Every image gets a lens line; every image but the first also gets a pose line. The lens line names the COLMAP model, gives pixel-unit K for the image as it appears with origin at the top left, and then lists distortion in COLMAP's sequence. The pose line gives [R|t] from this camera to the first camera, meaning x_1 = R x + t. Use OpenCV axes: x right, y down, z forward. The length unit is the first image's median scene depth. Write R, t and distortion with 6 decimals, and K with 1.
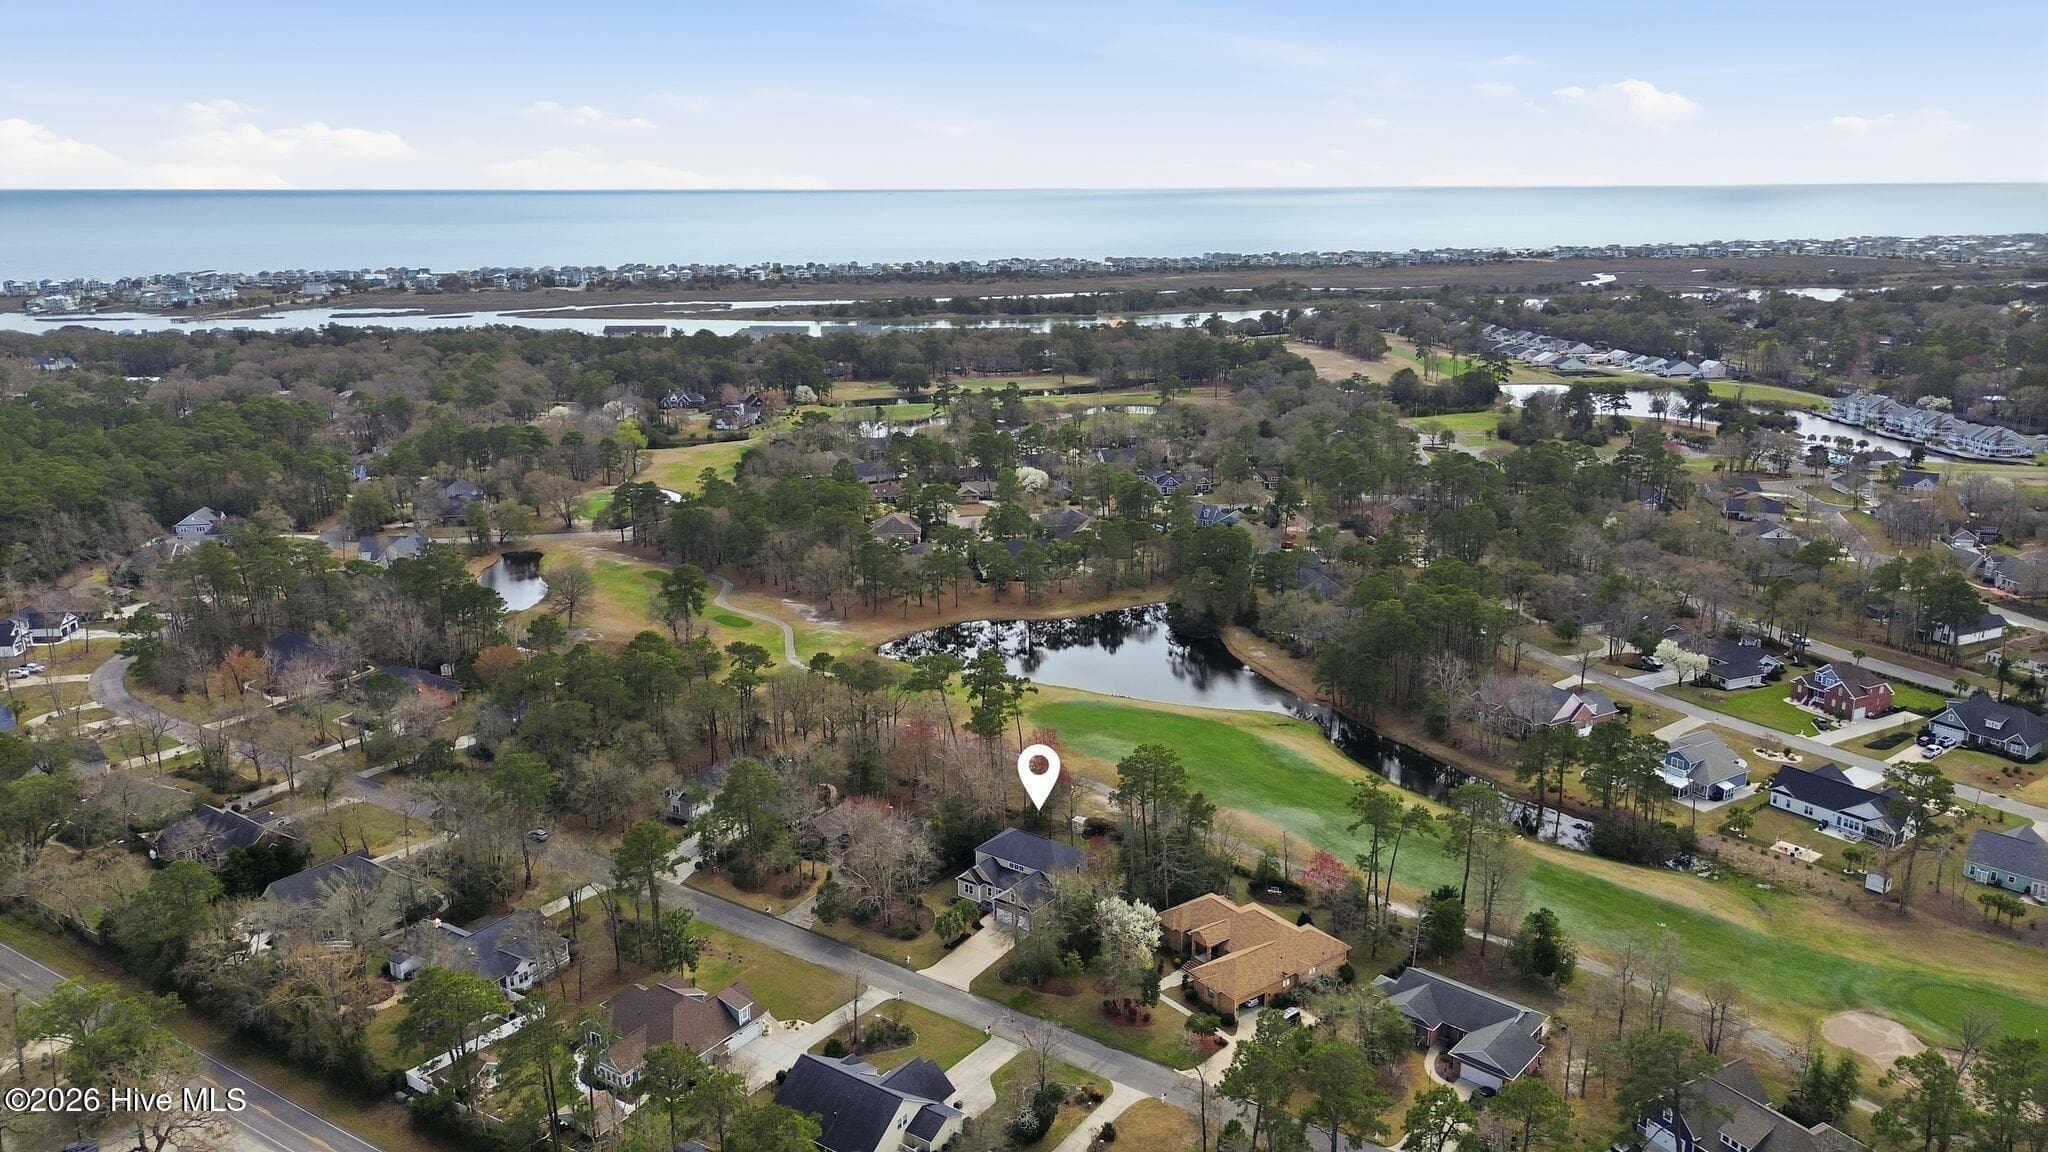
lens RADIAL K [[1455.0, 0, 1029.7], [0, 1455.0, 581.2], [0, 0, 1]] dist [0.066900, -0.030505]
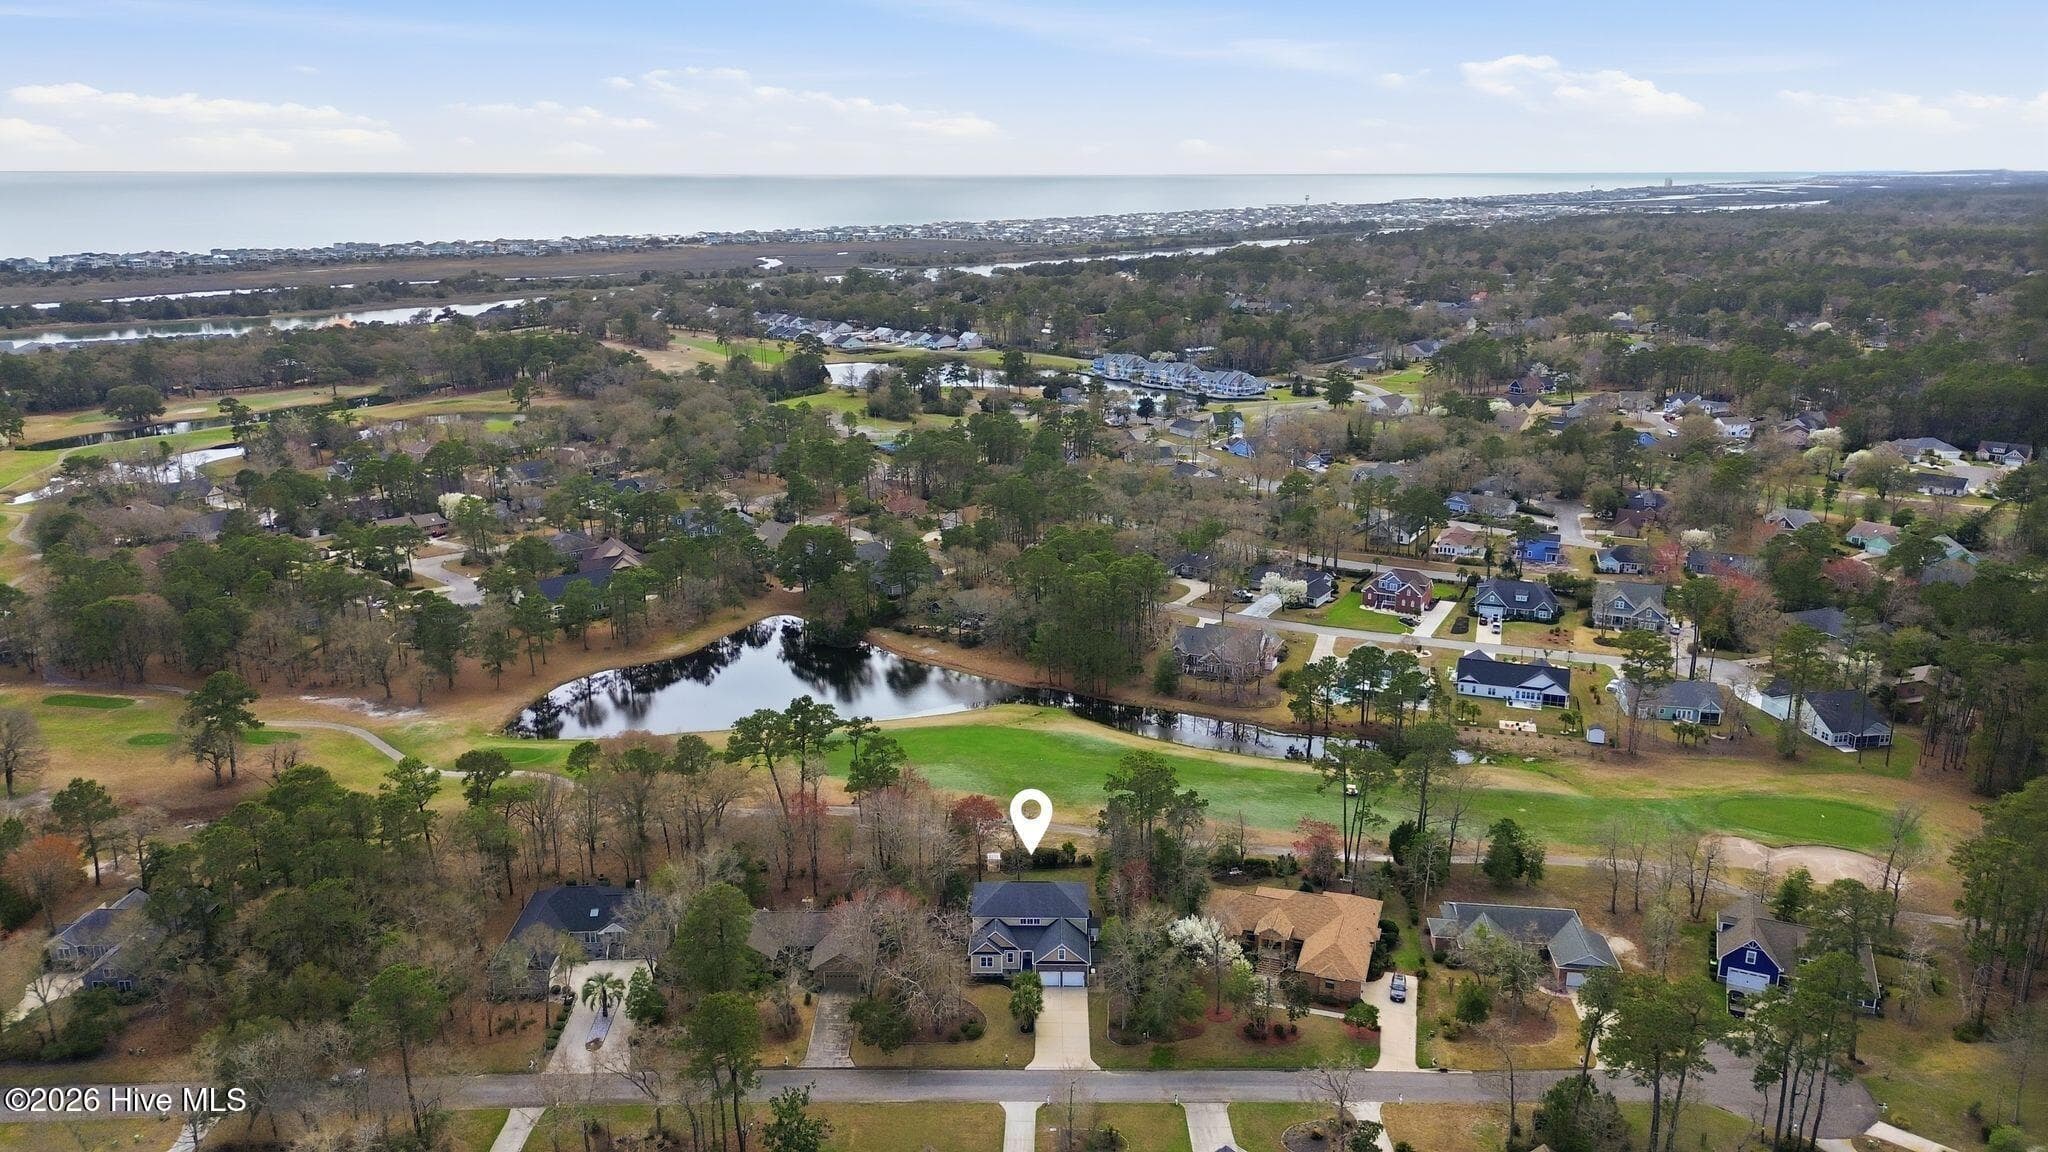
lens RADIAL K [[1455.0, 0, 1037.1], [0, 1455.0, 571.3], [0, 0, 1]] dist [0.066900, -0.030505]
pose [[0.823781, -0.147989, 0.547252, -0.134170], [0.147280, 0.988048, 0.045488, -0.015744], [-0.547443, 0.043127, 0.835731, 0.071746]]
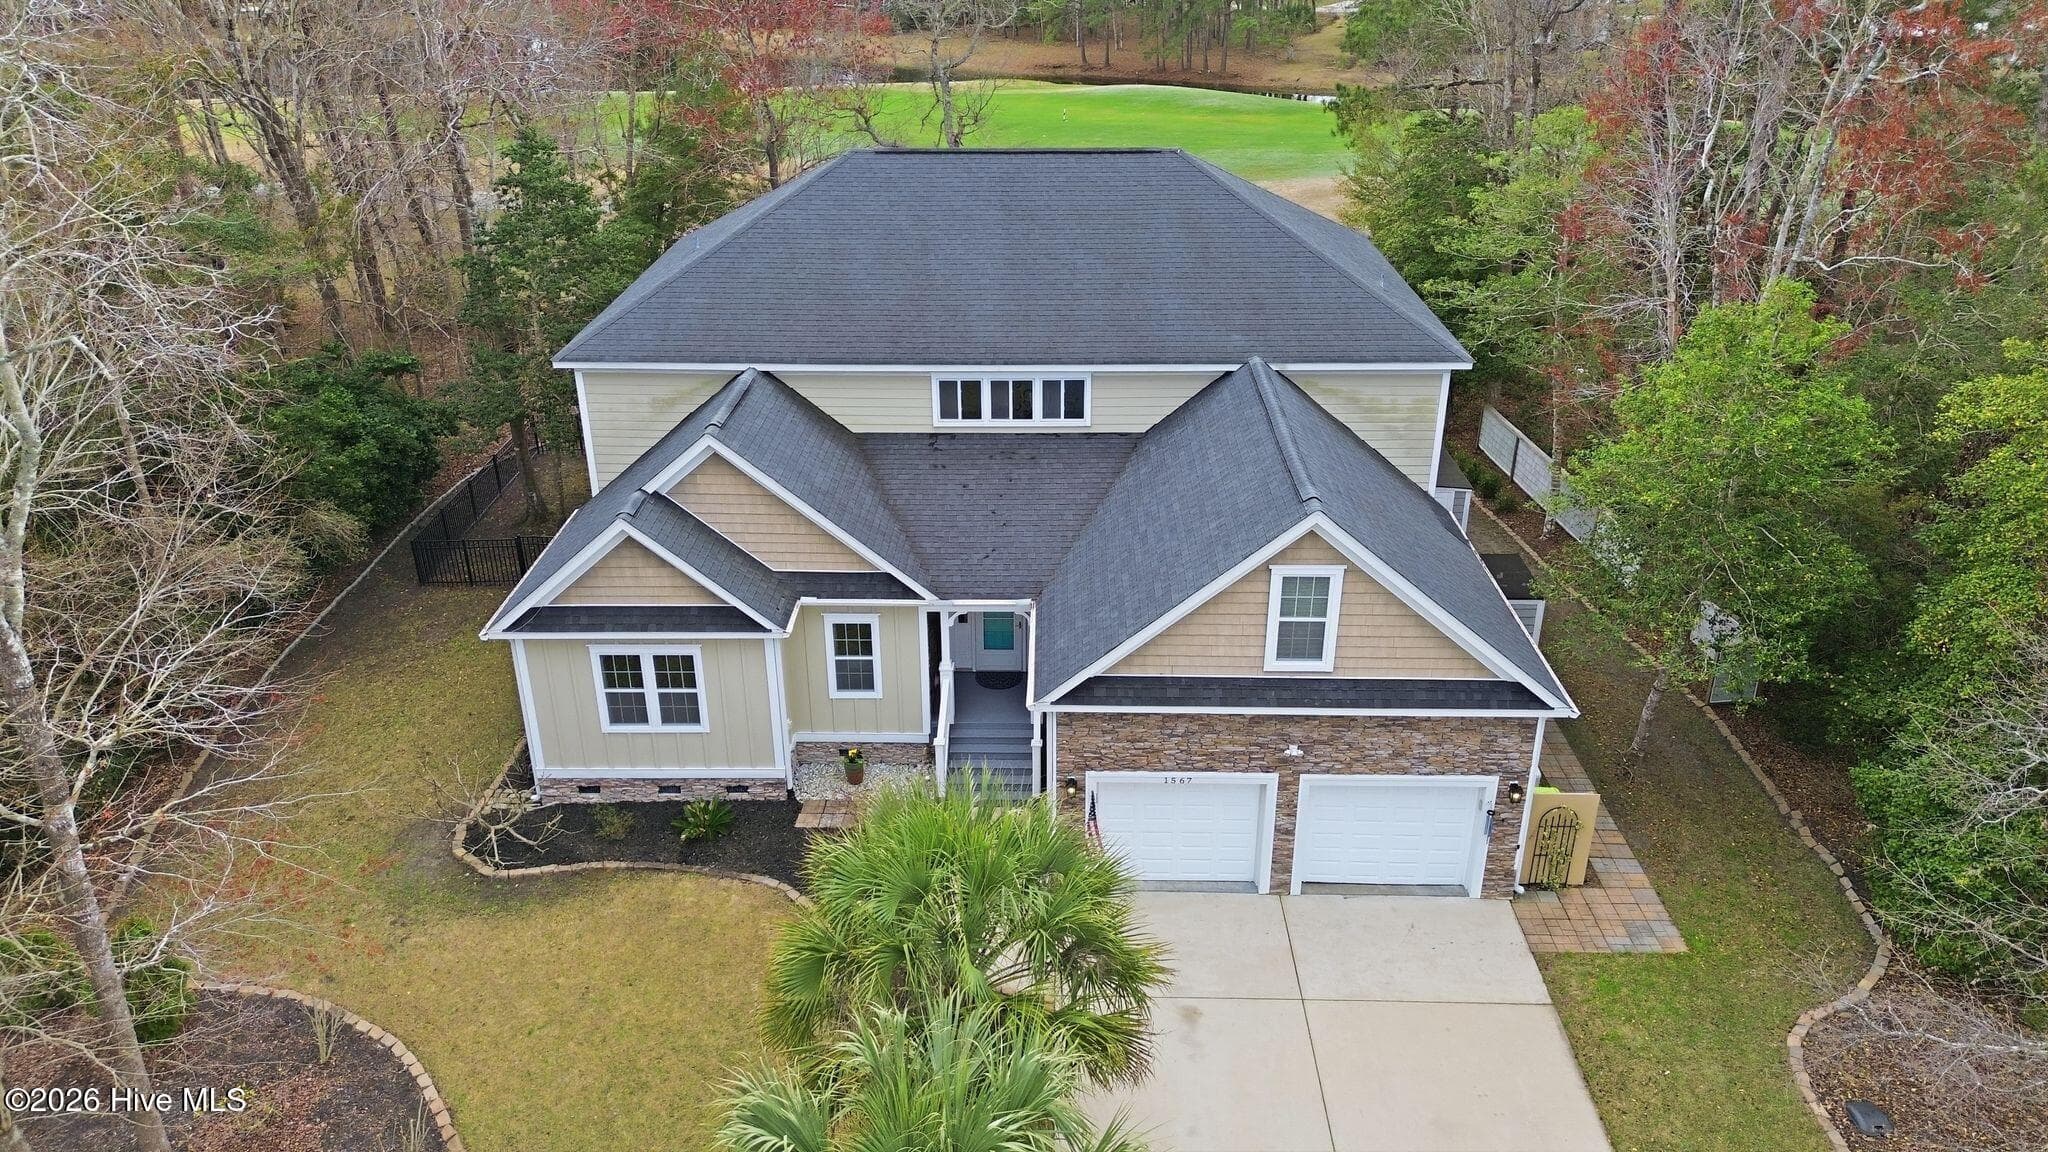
lens RADIAL K [[1455.0, 0, 1035.4], [0, 1455.0, 559.4], [0, 0, 1]] dist [0.066900, -0.030505]
pose [[0.828641, -0.236936, 0.507164, -0.020482], [0.156479, 0.967931, 0.196530, 0.054165], [-0.537464, -0.083493, 0.839143, 0.262224]]
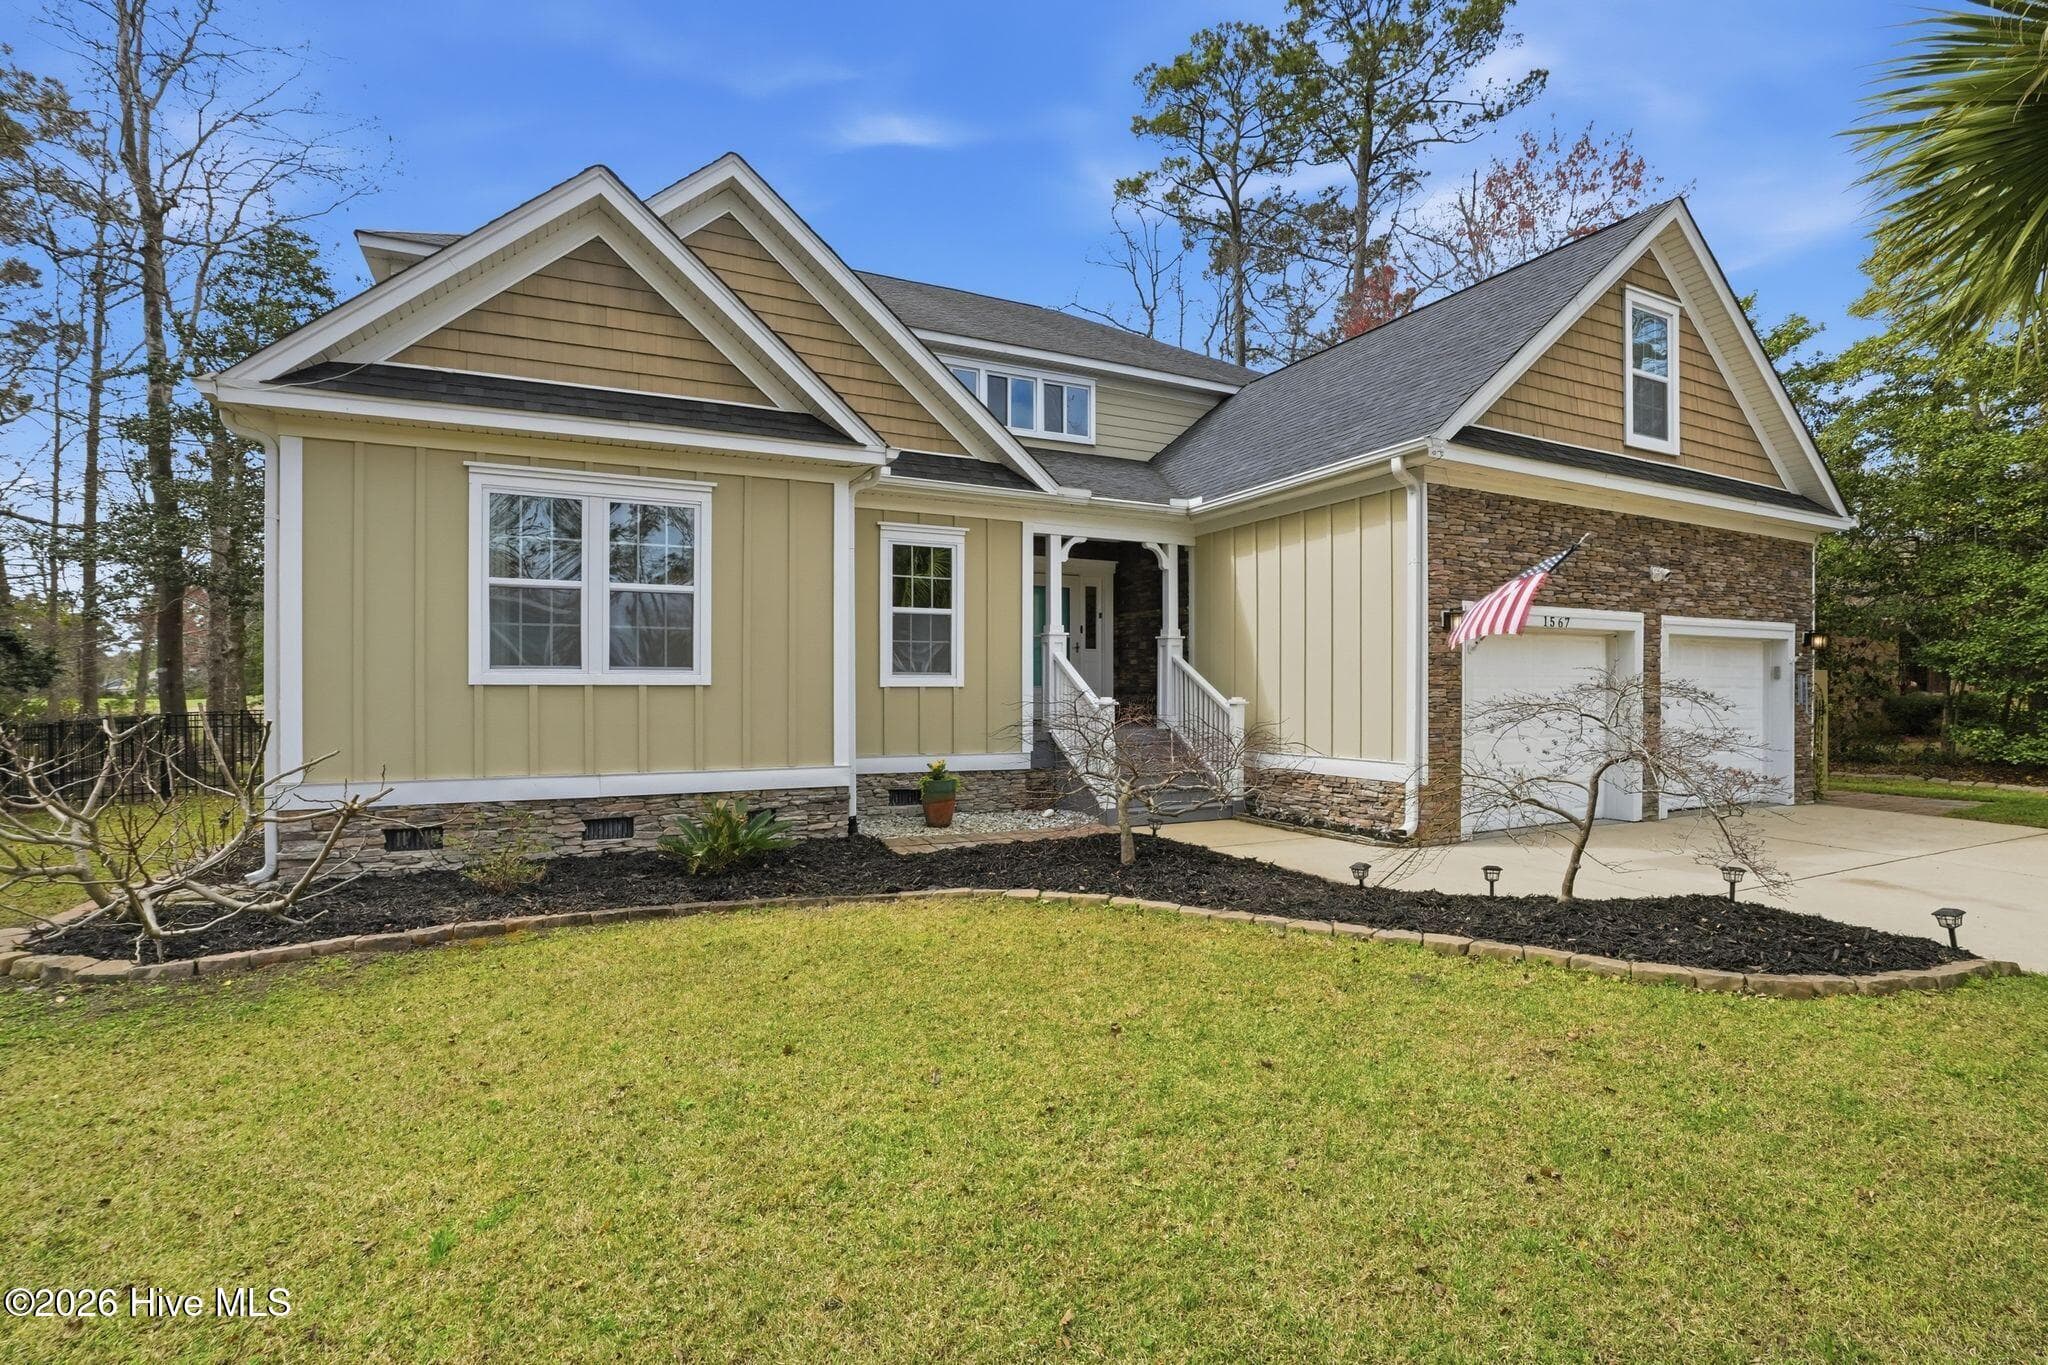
lens RADIAL K [[942.3, 0, 1030.4], [0, 942.3, 687.7], [0, 0, 1]] dist [-0.033457, 0.005496]
pose [[0.469062, 0.000978, 0.883164, -0.018582], [0.238648, 0.962658, -0.127816, 0.064923], [-0.850310, 0.270719, 0.451313, 0.284415]]
